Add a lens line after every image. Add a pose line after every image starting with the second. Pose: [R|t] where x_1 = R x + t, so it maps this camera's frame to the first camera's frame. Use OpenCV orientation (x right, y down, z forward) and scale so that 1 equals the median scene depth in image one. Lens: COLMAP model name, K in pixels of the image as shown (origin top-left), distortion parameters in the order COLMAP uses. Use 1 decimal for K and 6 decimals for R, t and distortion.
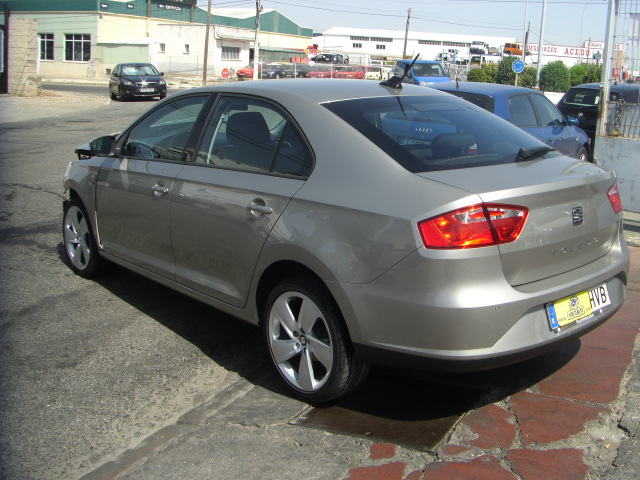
lens RADIAL K [[728.1, 0, 377.2], [0, 728.1, 213.6], [0, 0, 1]] dist [-0.193168, 0.145122]
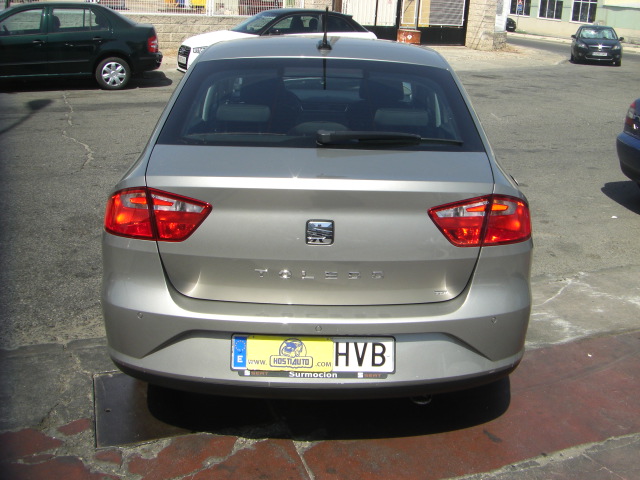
lens RADIAL K [[728.1, 0, 377.2], [0, 728.1, 213.6], [0, 0, 1]] dist [-0.193168, 0.145122]
pose [[0.757892, 0.184941, -0.625617, 0.104508], [-0.154643, 0.982574, 0.103122, -0.013303], [0.633786, 0.018592, 0.773285, 0.065436]]
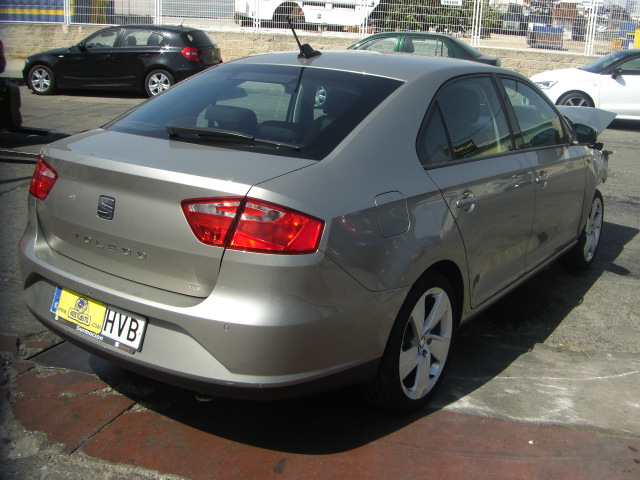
lens RADIAL K [[728.1, 0, 377.2], [0, 728.1, 213.6], [0, 0, 1]] dist [-0.193168, 0.145122]
pose [[0.228327, 0.220703, -0.948239, 0.149136], [-0.236049, 0.957456, 0.166010, -0.026093], [0.944536, 0.185926, 0.270710, 0.146009]]
